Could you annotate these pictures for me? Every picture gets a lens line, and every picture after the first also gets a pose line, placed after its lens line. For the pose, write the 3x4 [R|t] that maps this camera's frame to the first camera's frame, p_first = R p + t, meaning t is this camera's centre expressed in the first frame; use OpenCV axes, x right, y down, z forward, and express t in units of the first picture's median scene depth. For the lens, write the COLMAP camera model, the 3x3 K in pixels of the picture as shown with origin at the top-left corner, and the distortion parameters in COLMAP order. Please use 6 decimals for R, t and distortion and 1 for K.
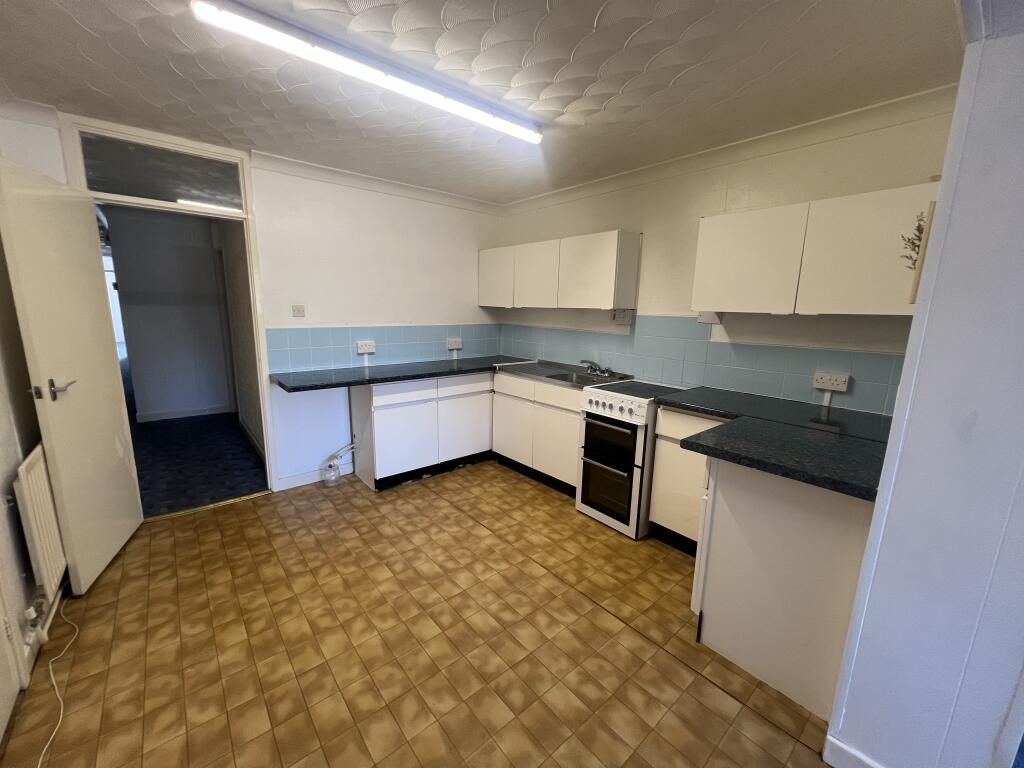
lens RADIAL K [[410.4, 0, 512.0], [0, 410.4, 384.0], [0, 0, 1]] dist [0.000627, 0.000055]
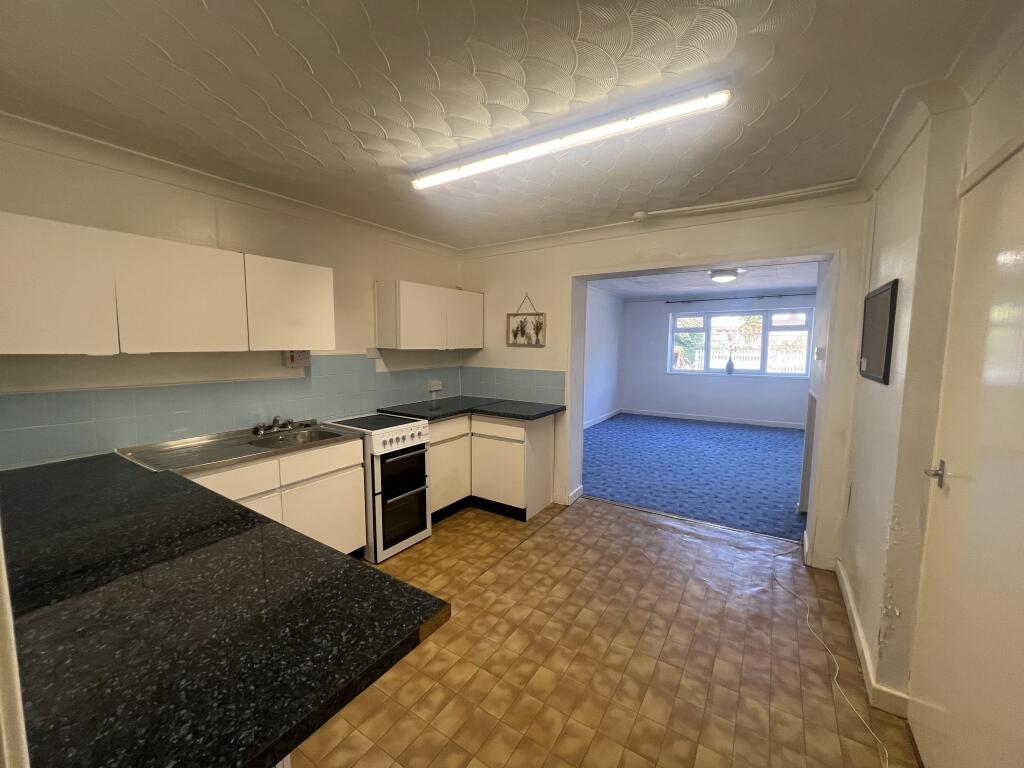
lens RADIAL K [[408.6, 0, 512.0], [0, 408.6, 384.0], [0, 0, 1]] dist [0.017912, -0.000166]
pose [[-0.284222, -0.118924, 0.951354, -1.017738], [0.167930, 0.970763, 0.171520, -0.263862], [-0.943937, 0.208511, -0.255941, 1.149824]]
